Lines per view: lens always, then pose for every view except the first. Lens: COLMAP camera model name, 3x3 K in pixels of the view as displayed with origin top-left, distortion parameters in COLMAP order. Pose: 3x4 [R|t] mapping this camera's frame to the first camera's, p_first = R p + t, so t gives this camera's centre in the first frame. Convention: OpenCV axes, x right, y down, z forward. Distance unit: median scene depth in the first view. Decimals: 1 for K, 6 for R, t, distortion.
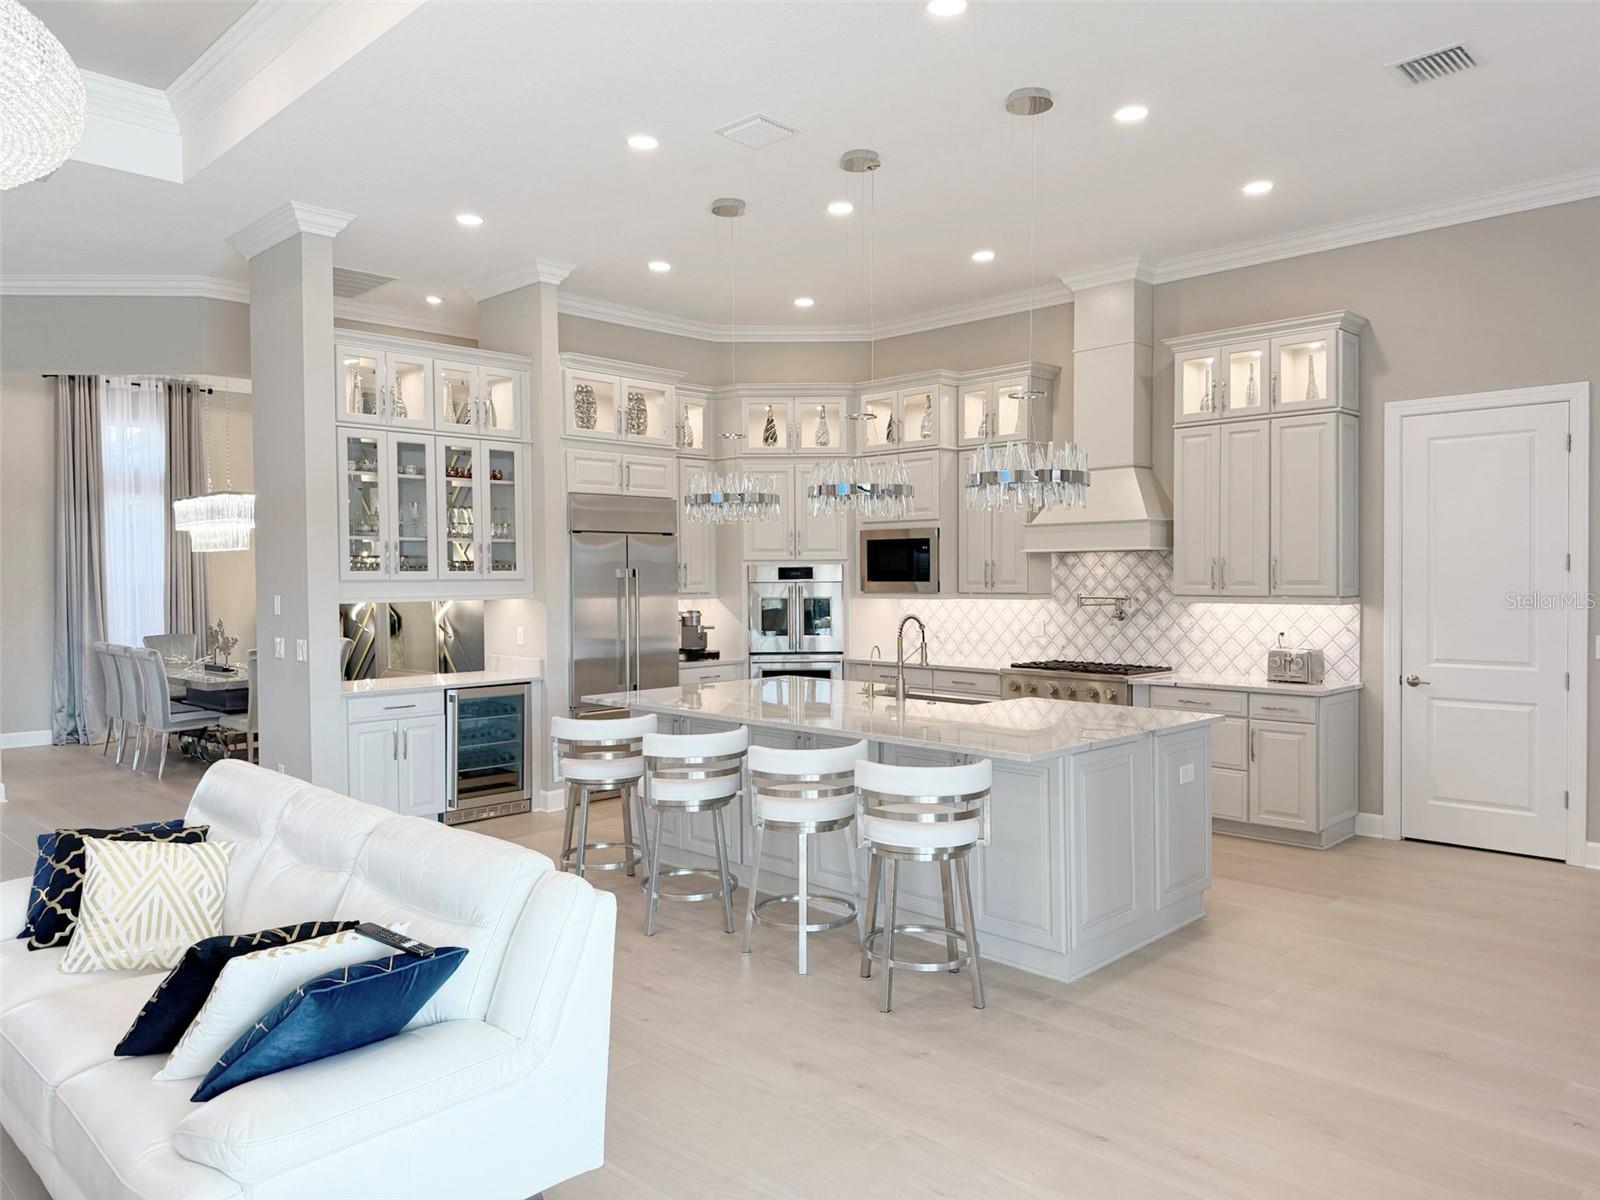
lens RADIAL K [[1116.0, 0, 800.0], [0, 1116.0, 600.0], [0, 0, 1]] dist [0.084587, -0.112091]
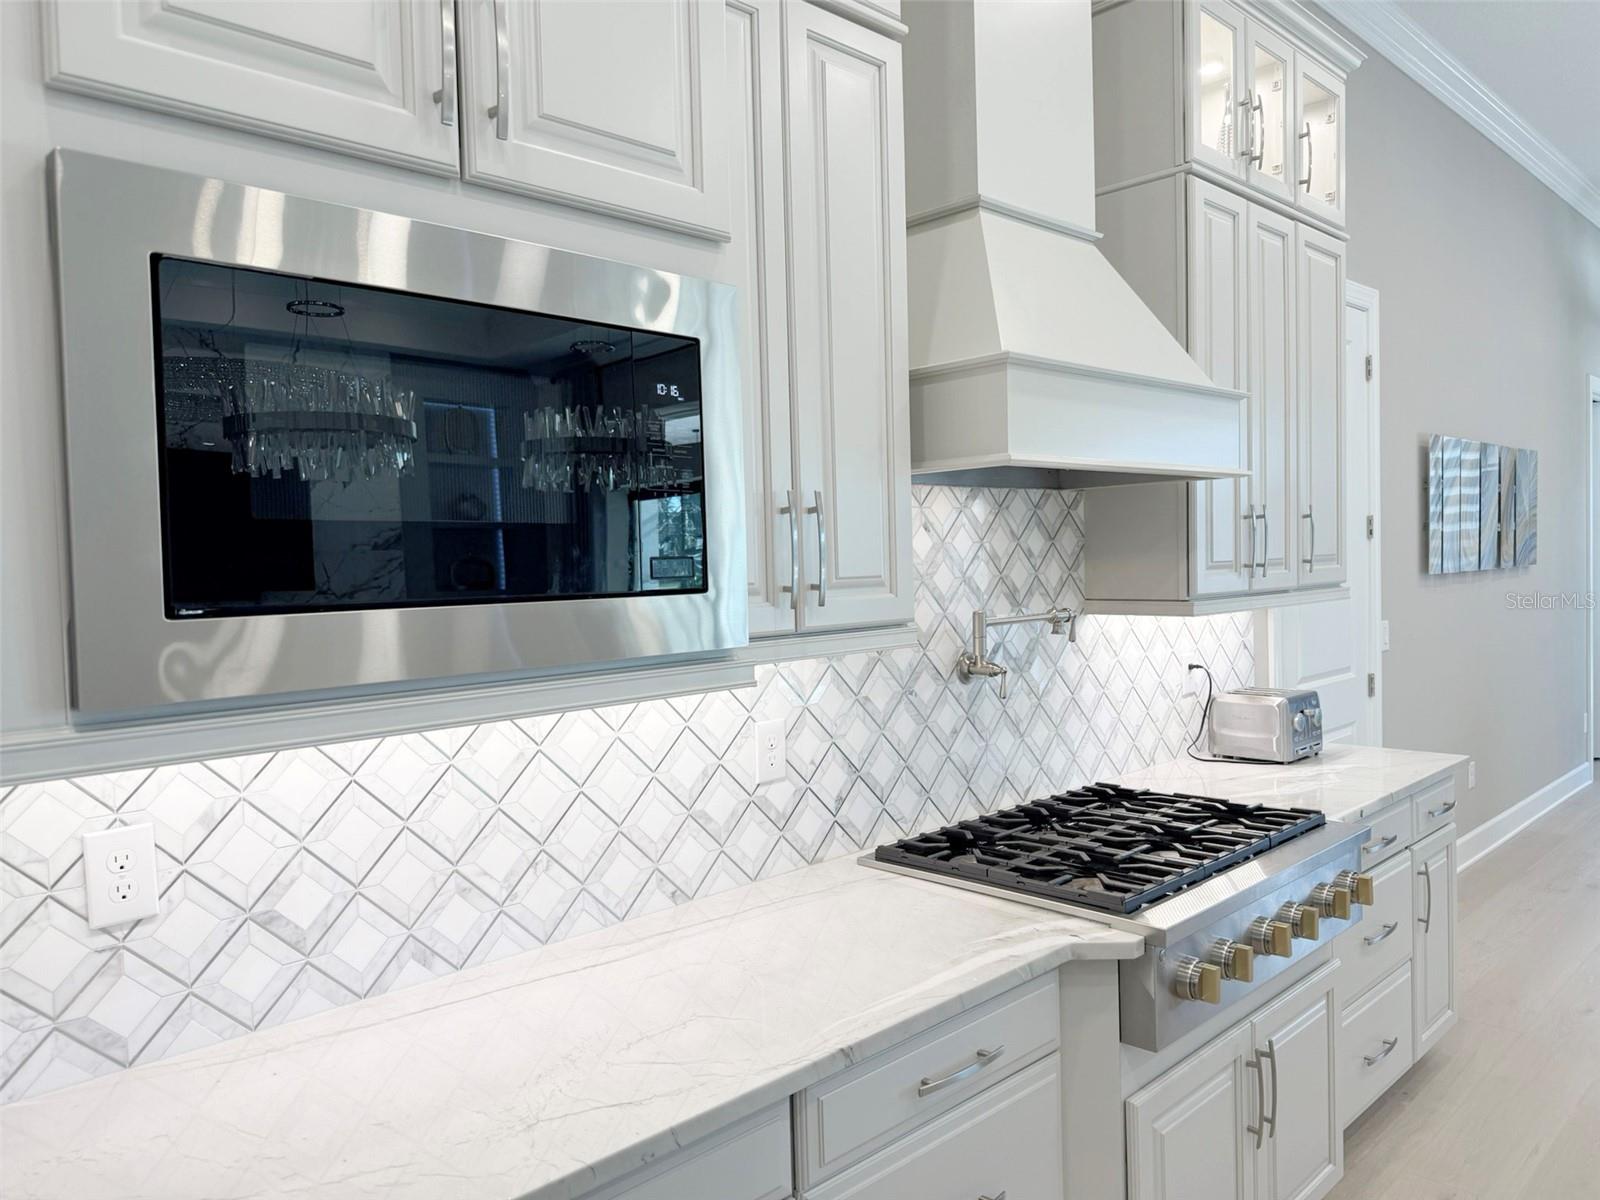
lens RADIAL K [[1099.7, 0, 808.8], [0, 1099.7, 591.3], [0, 0, 1]] dist [0.094731, -0.100743]
pose [[0.031998, -0.026161, 0.999145, -0.058775], [0.052521, 0.998320, 0.024457, -0.021736], [-0.998107, 0.051693, 0.033318, 1.056027]]
